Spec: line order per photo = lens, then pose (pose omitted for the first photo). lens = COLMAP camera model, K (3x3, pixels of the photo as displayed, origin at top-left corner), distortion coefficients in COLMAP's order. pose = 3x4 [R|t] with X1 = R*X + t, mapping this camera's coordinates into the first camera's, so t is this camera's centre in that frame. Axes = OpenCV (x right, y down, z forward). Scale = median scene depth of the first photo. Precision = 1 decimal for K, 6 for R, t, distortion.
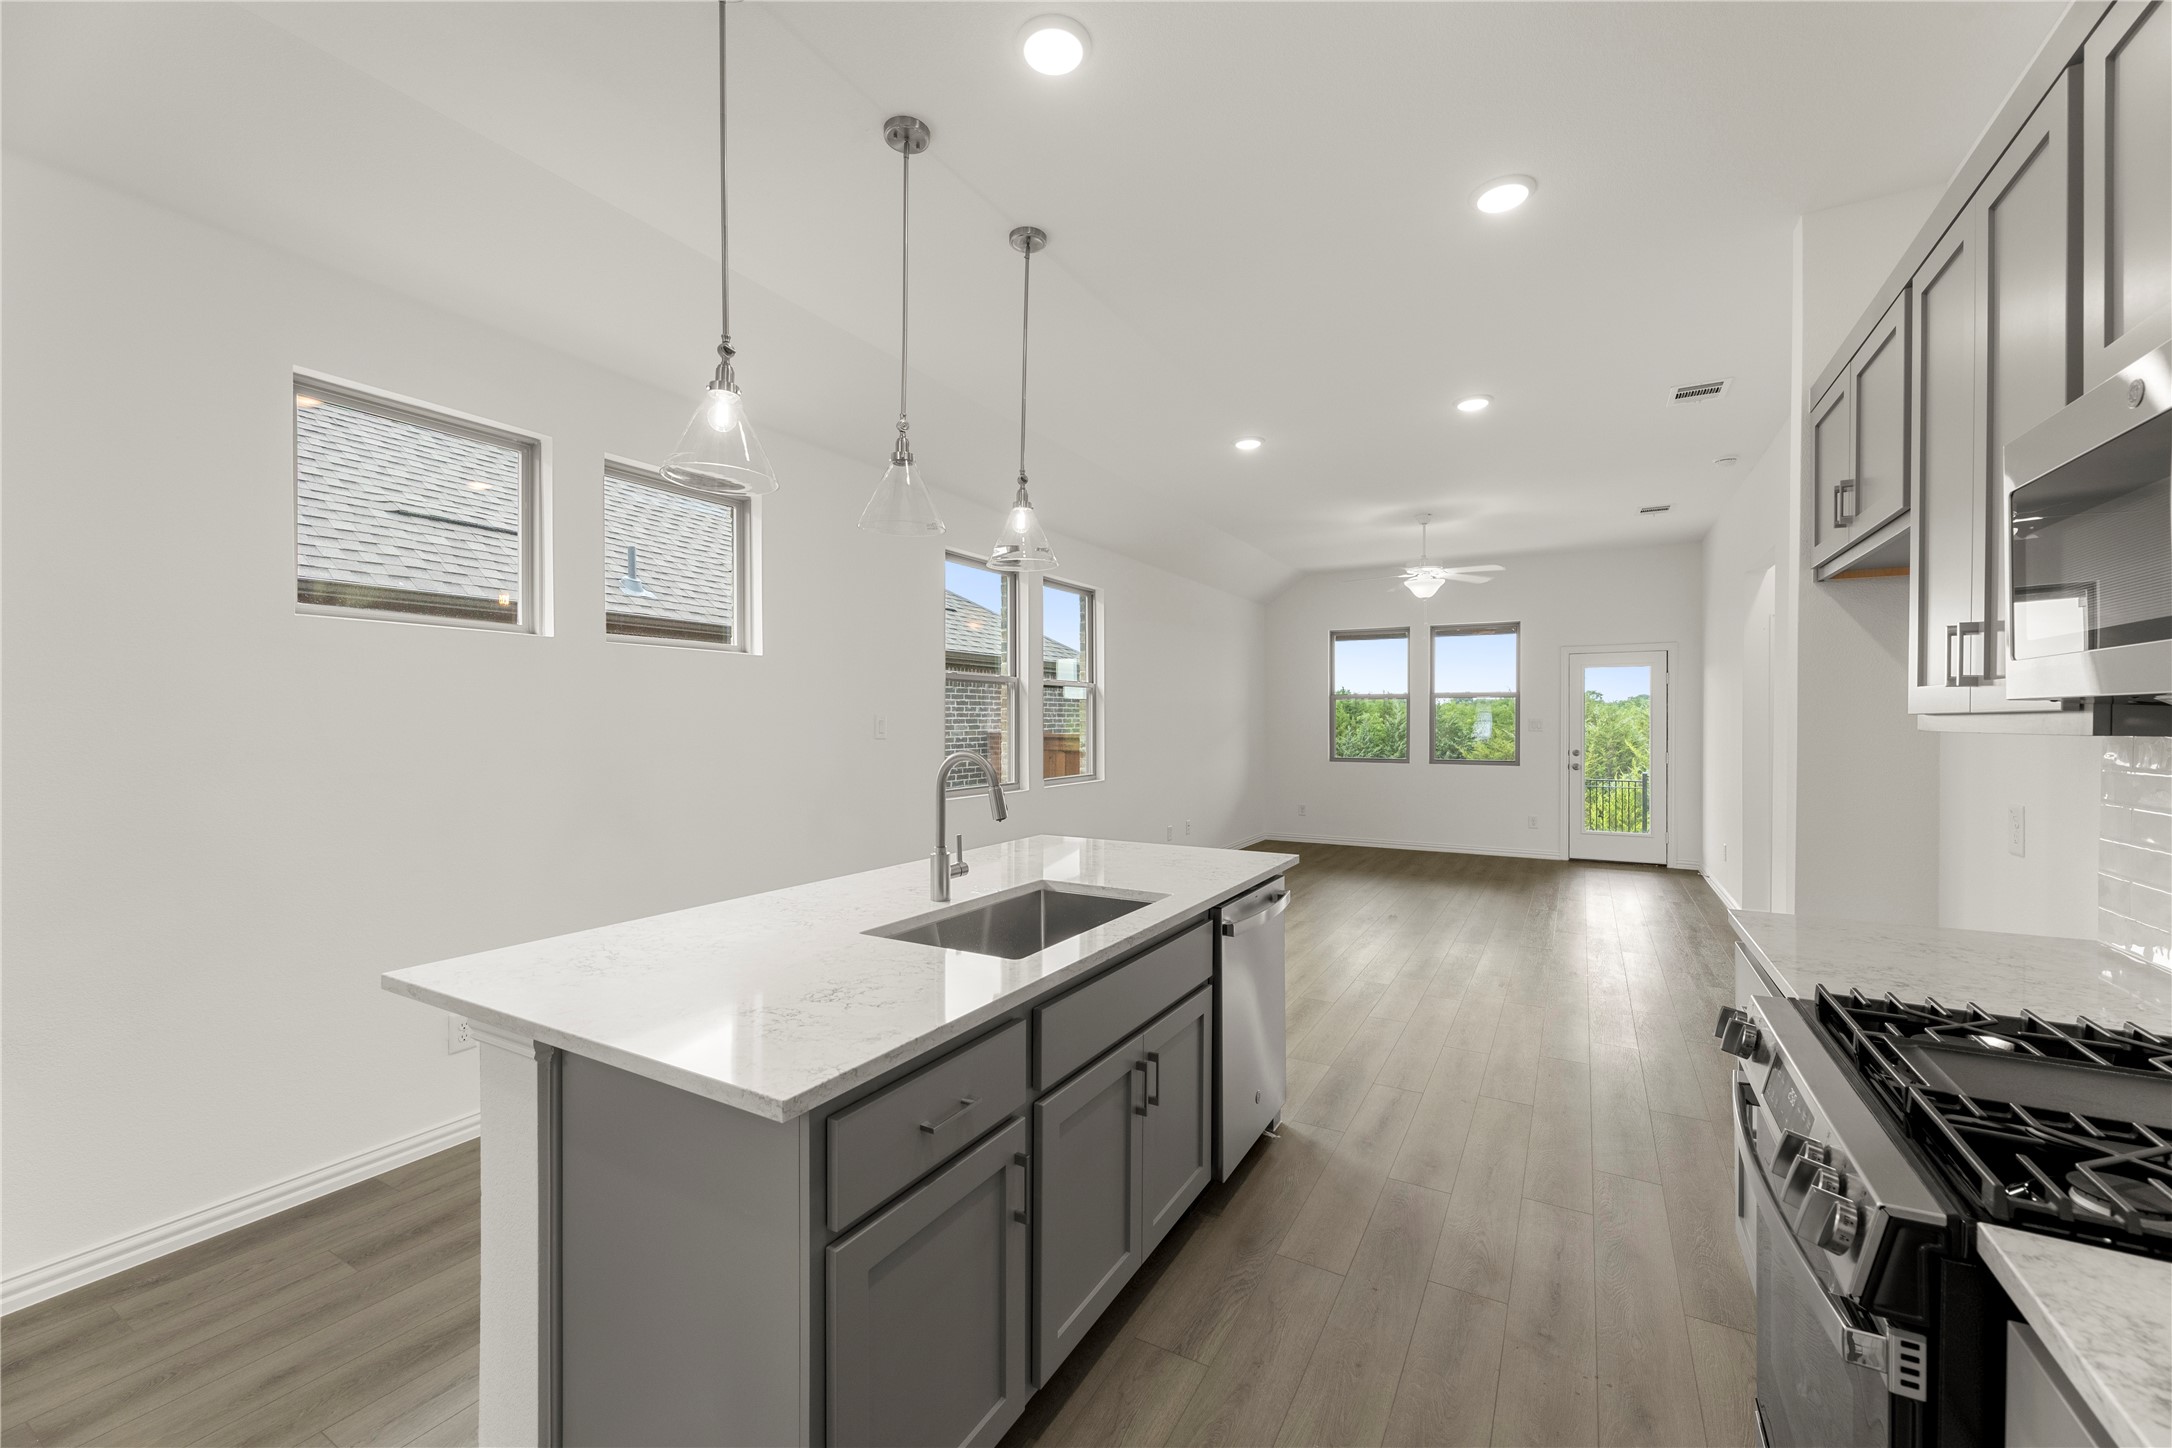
lens RADIAL K [[850.5, 0, 1078.6], [0, 850.5, 761.5], [0, 0, 1]] dist [0.001353, 0.000065]
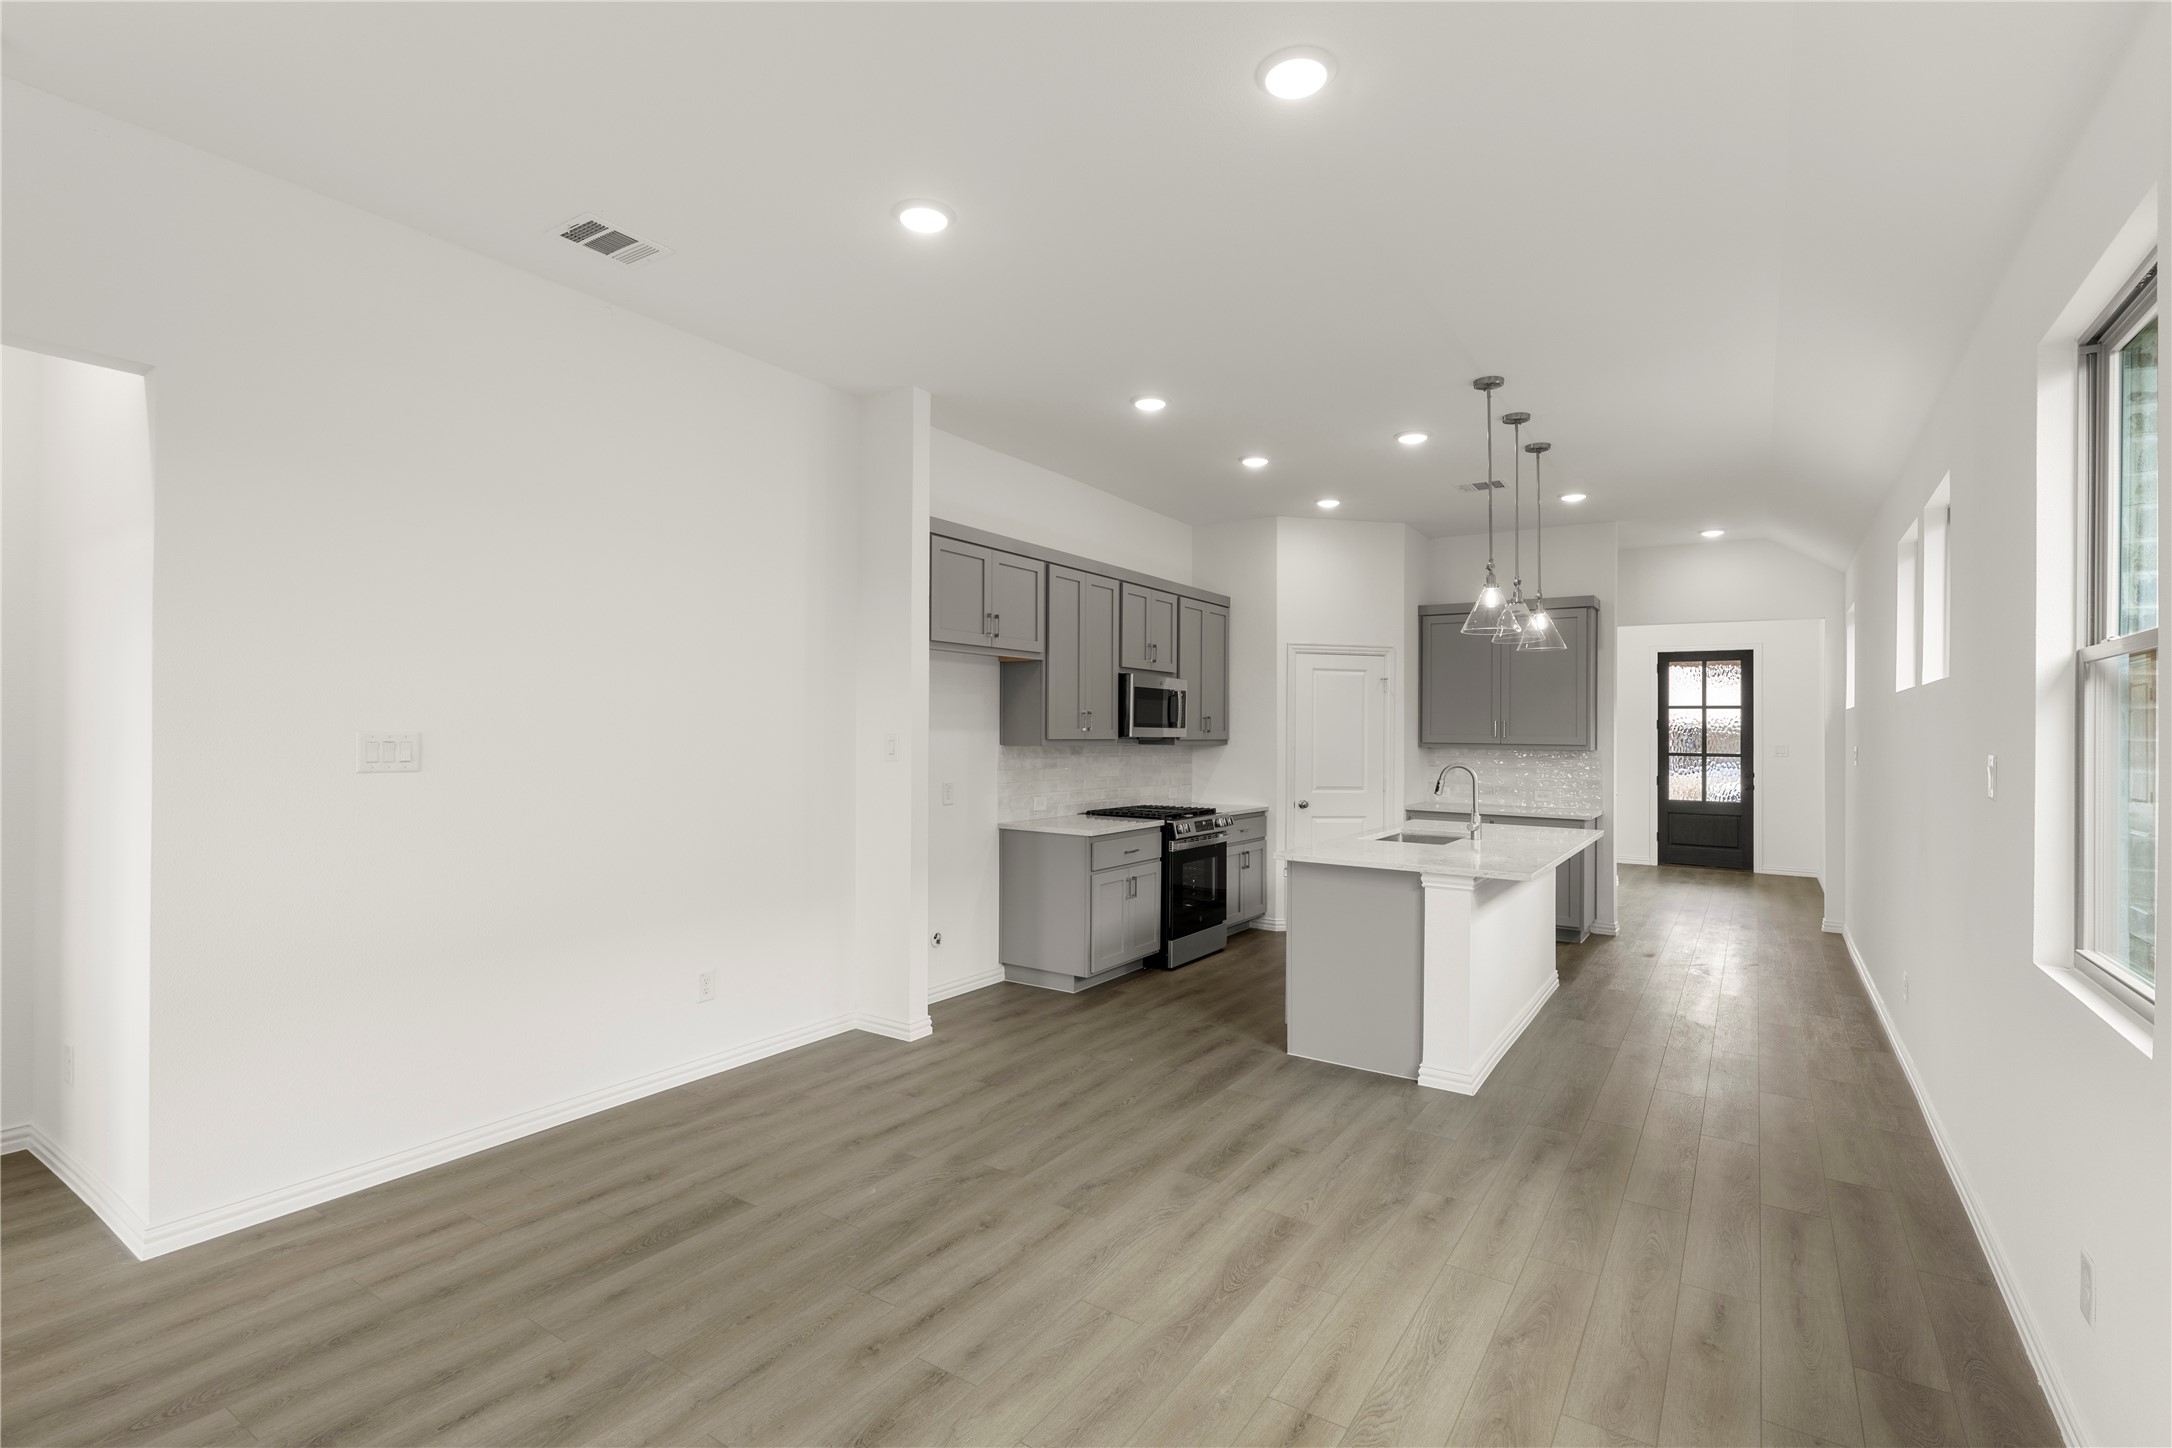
lens RADIAL K [[1009.9, 0, 1086.0], [0, 1009.9, 724.0], [0, 0, 1]] dist [0.003500, -0.000142]
pose [[-0.998648, -0.012041, 0.050565, 0.160079], [-0.010006, 0.999137, 0.040310, -0.048393], [-0.051007, 0.039750, -0.997907, 0.863548]]
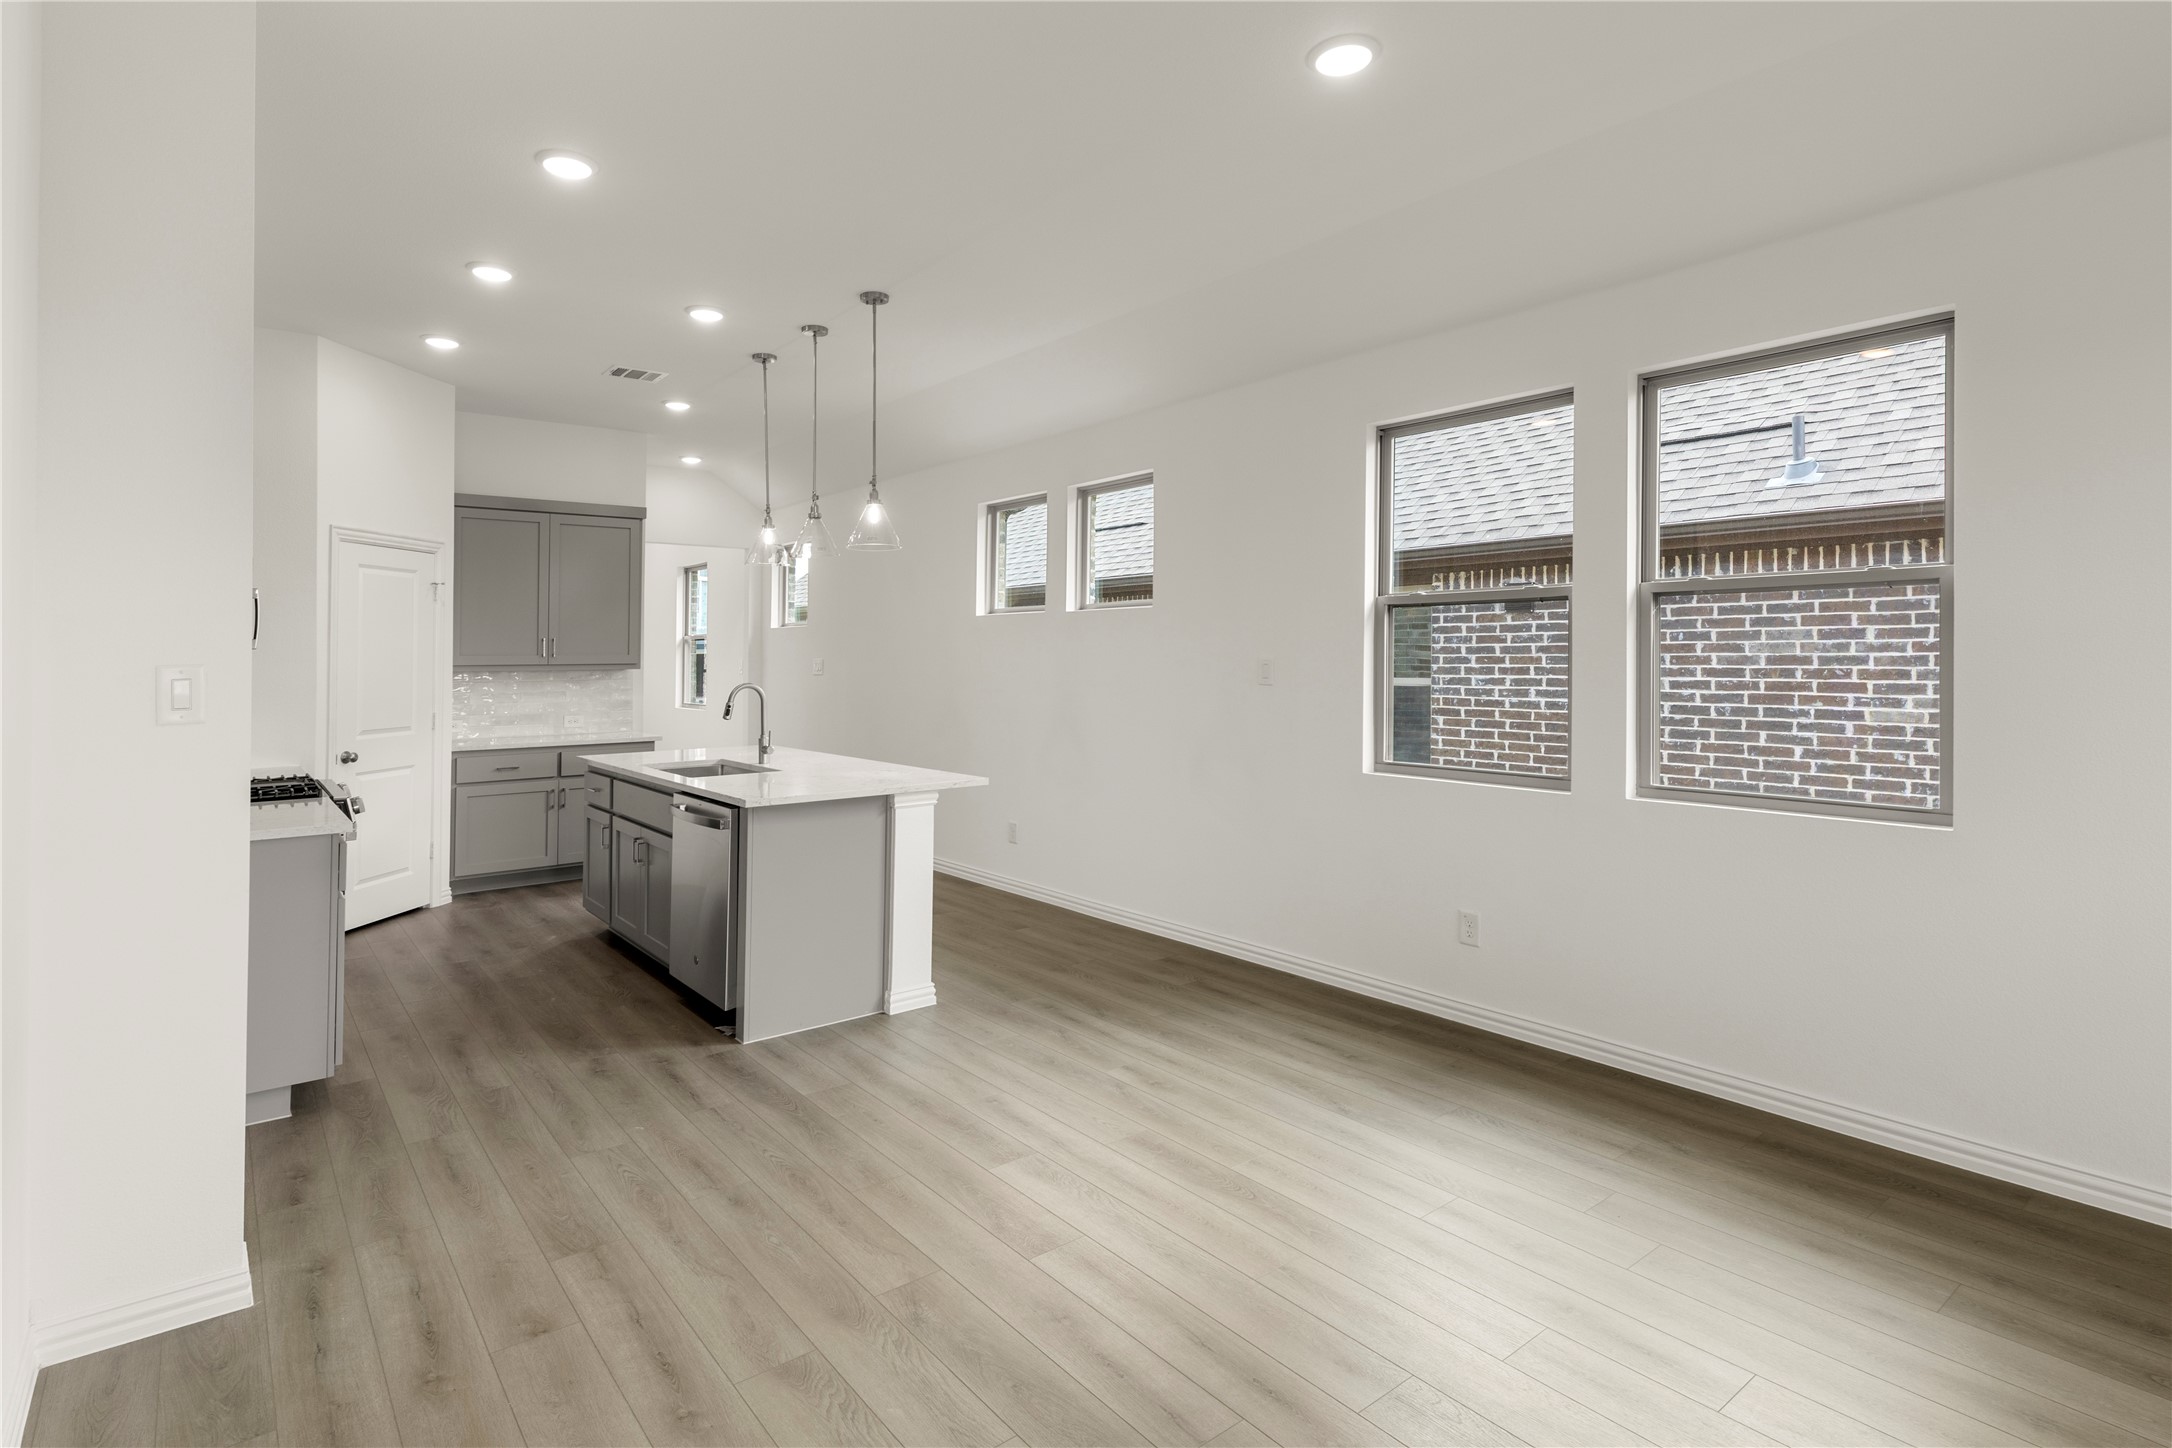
lens RADIAL K [[1081.6, 0, 1042.9], [0, 1081.6, 663.2], [0, 0, 1]] dist [0.007725, -0.000233]
pose [[-0.371407, 0.008991, -0.928427, 0.459178], [-0.037325, 0.999000, 0.024606, -0.034309], [0.927720, 0.043793, -0.370700, 0.620661]]
